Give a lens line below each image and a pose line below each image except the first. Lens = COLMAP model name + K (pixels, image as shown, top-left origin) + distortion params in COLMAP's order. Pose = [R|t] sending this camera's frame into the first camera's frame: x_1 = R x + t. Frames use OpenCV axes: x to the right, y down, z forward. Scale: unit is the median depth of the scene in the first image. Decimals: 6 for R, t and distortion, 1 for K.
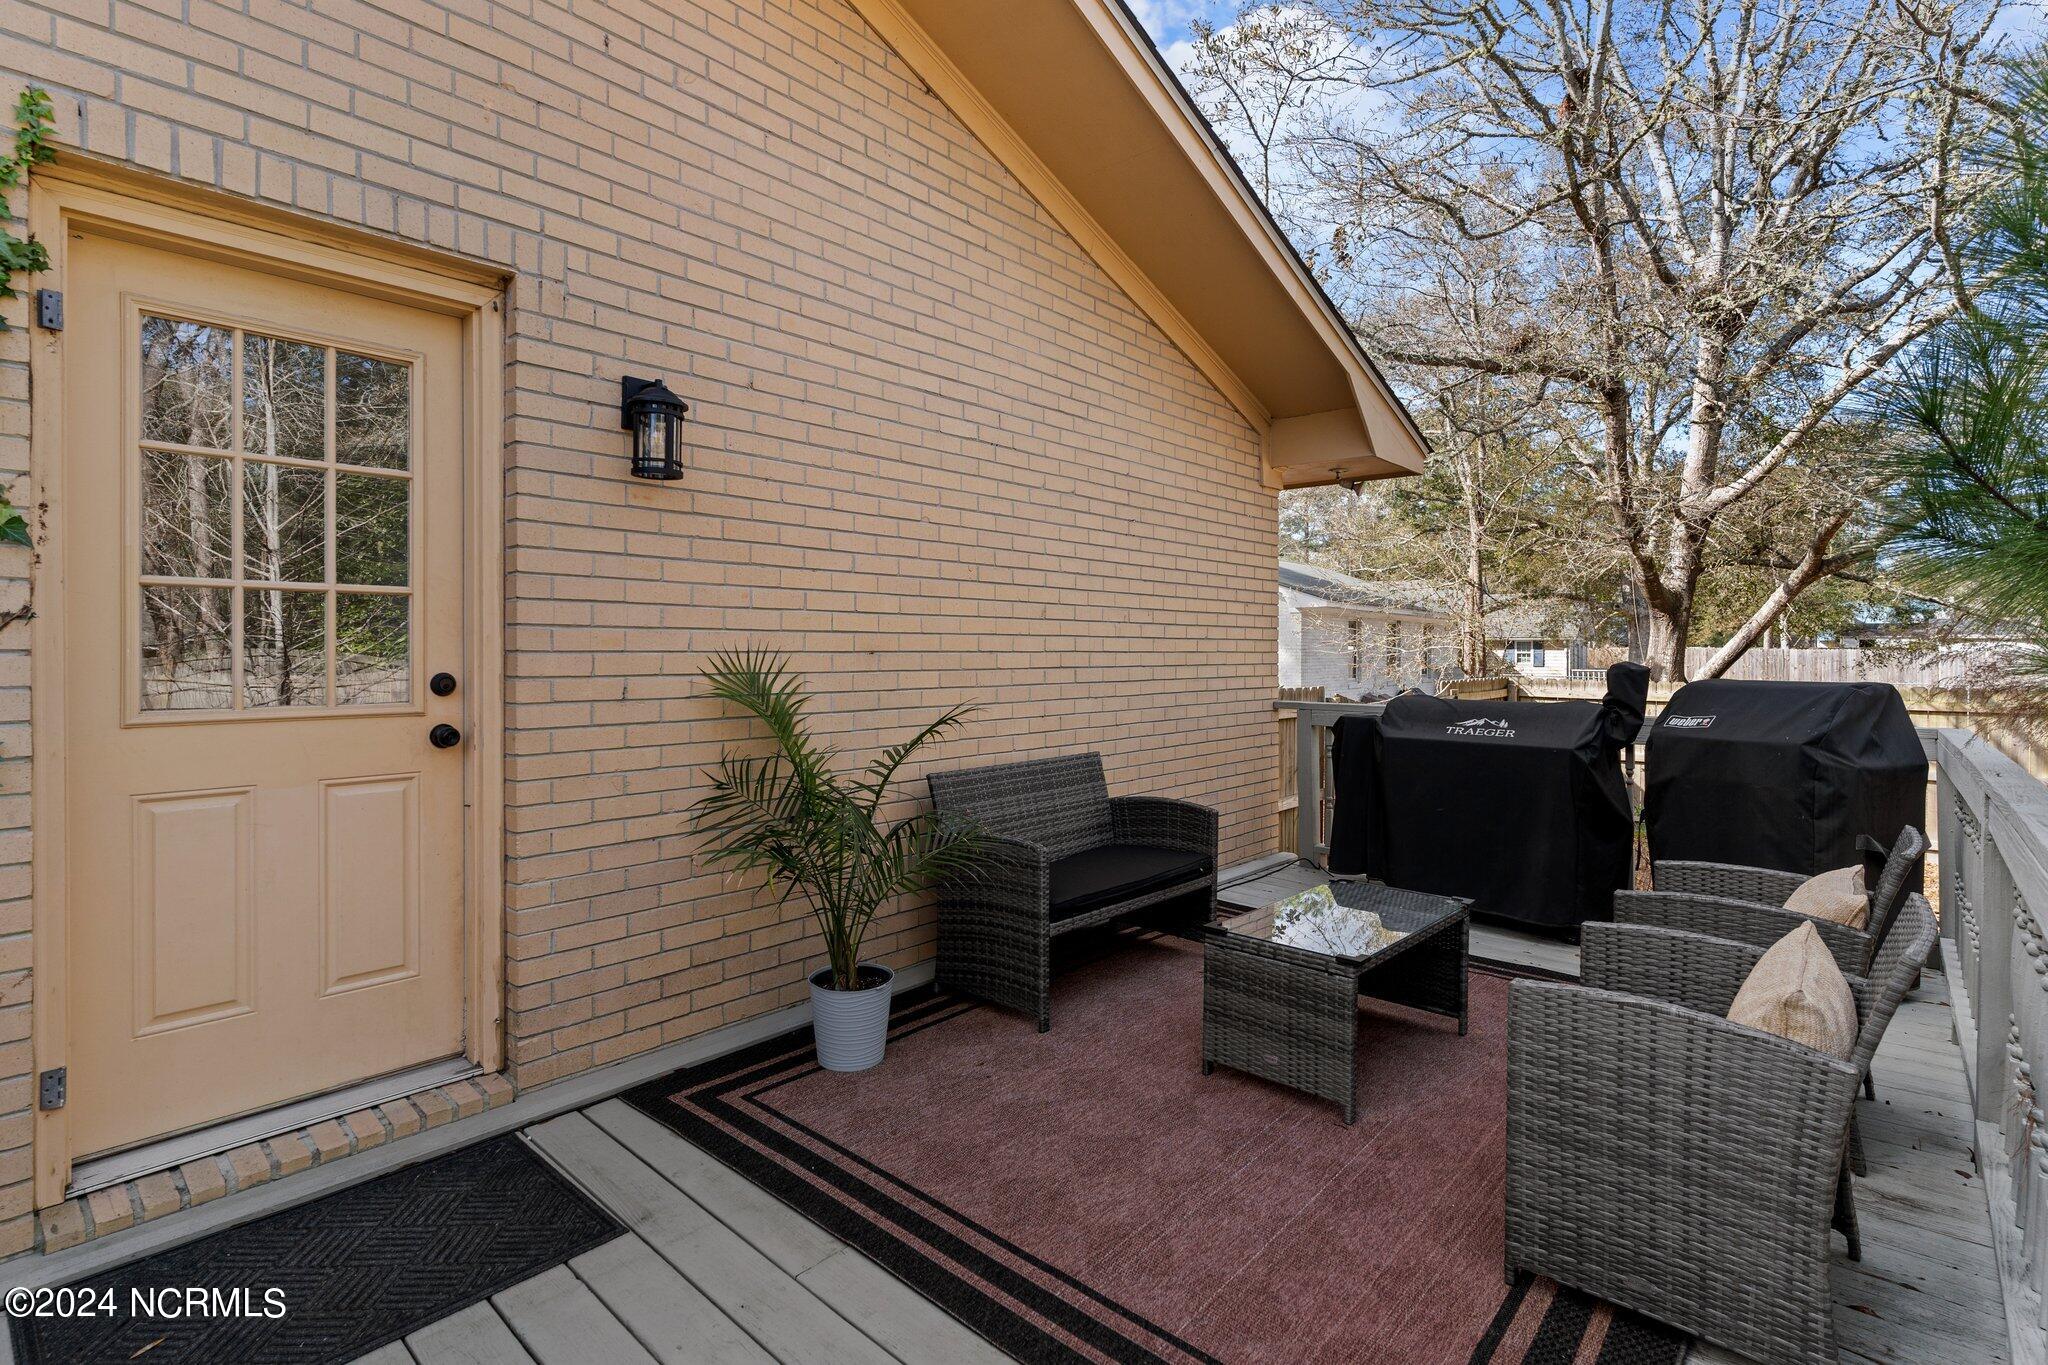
lens RADIAL K [[963.2, 0, 1029.5], [0, 963.2, 648.5], [0, 0, 1]] dist [0.000920, -0.000001]
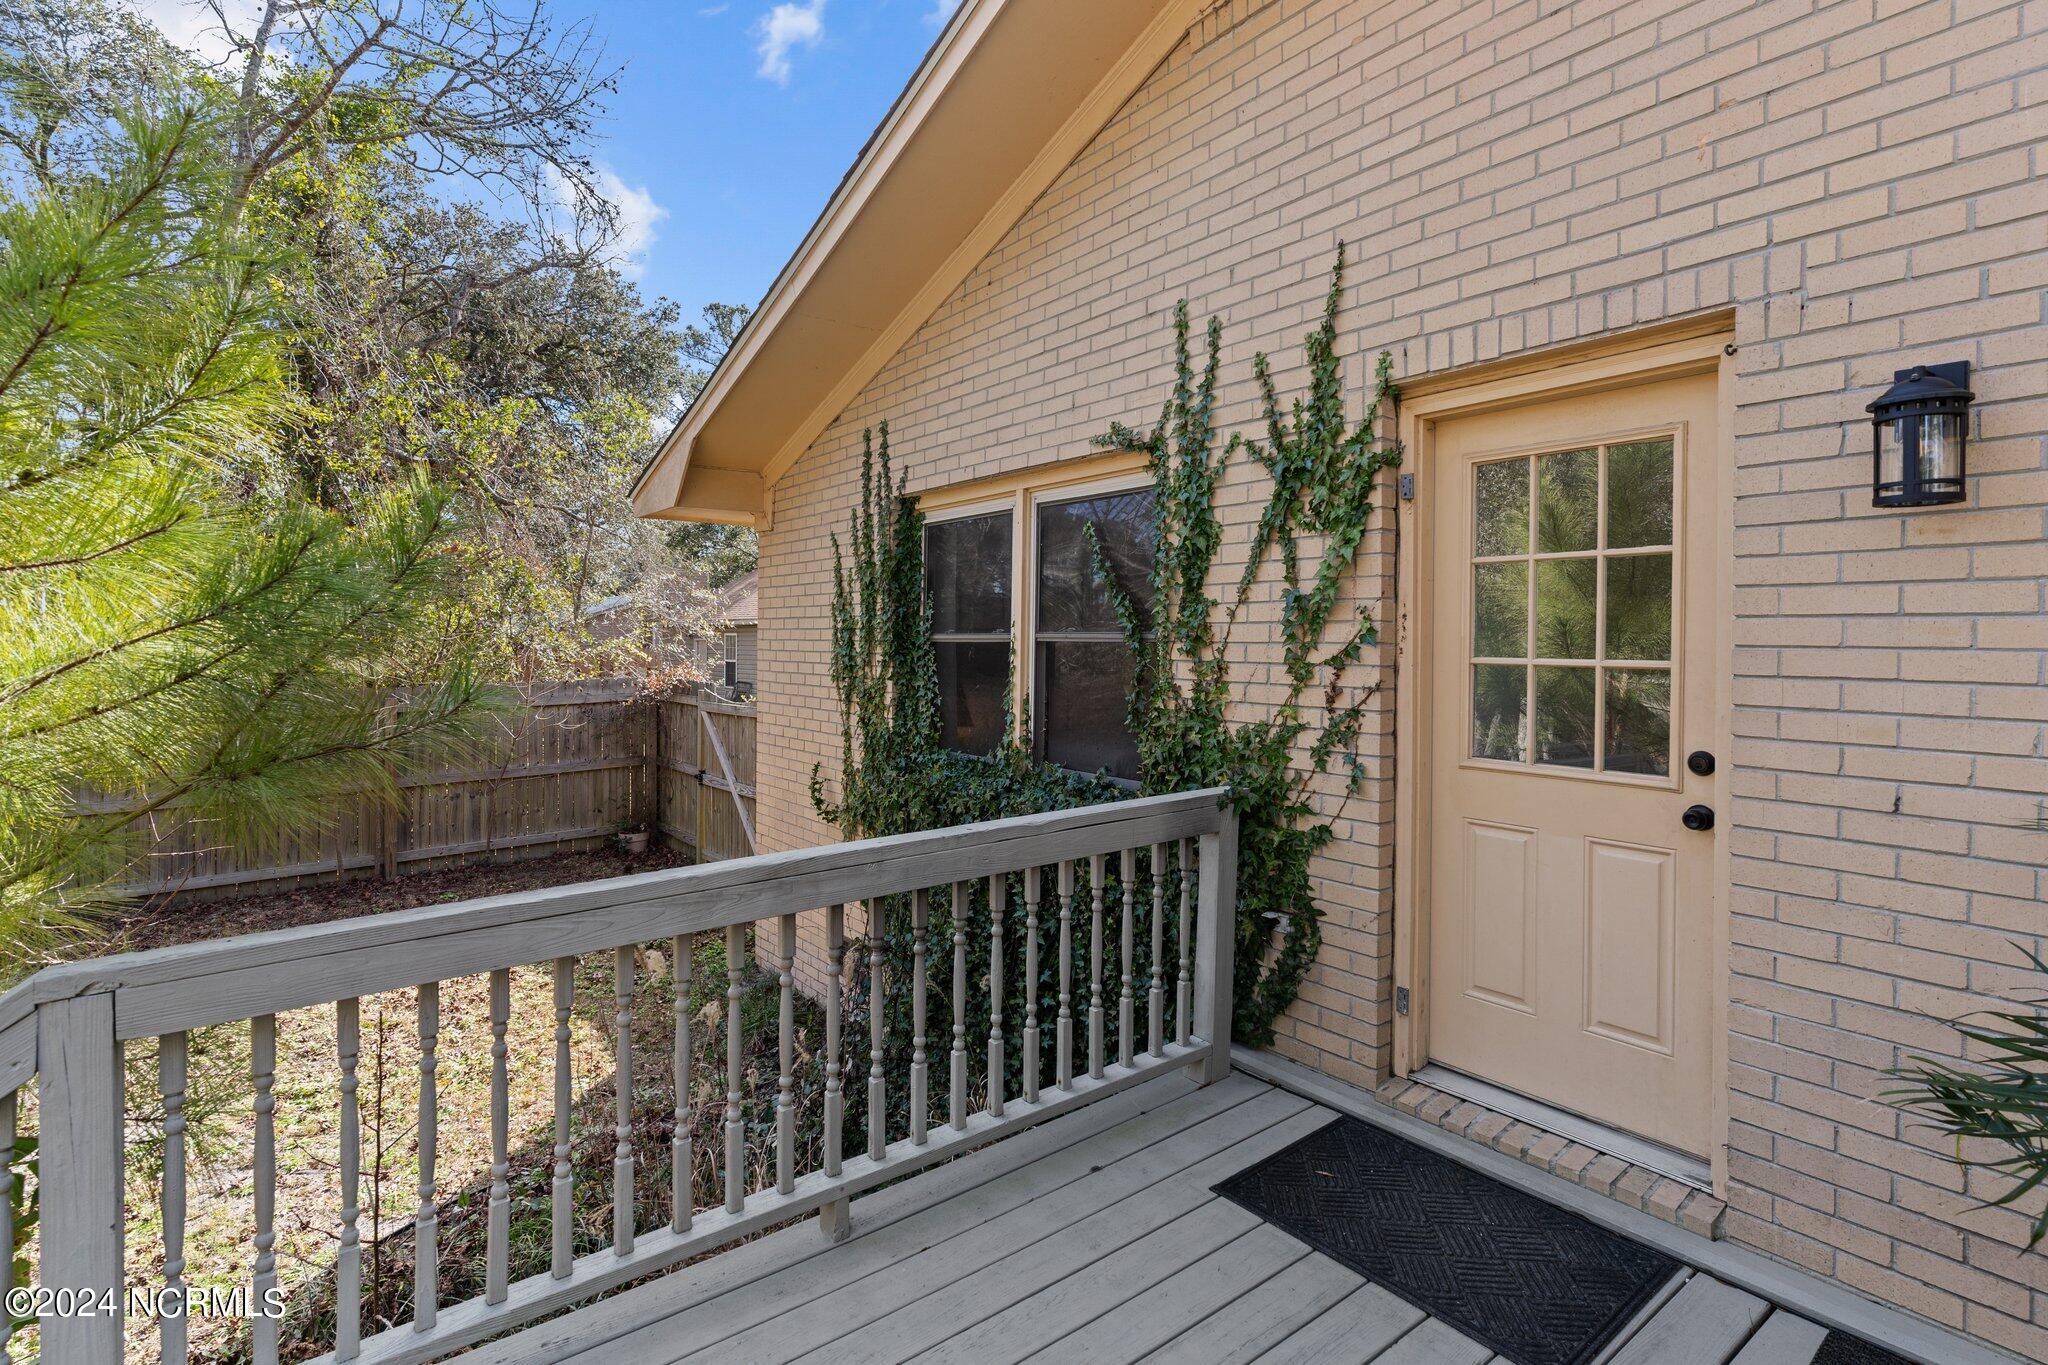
lens RADIAL K [[963.2, 0, 1029.5], [0, 963.2, 648.5], [0, 0, 1]] dist [0.000920, -0.000001]
pose [[-0.168298, -0.001635, -0.985735, 0.461676], [-0.013505, 0.999909, 0.000648, -0.071059], [0.985644, 0.013422, -0.168305, 0.532688]]
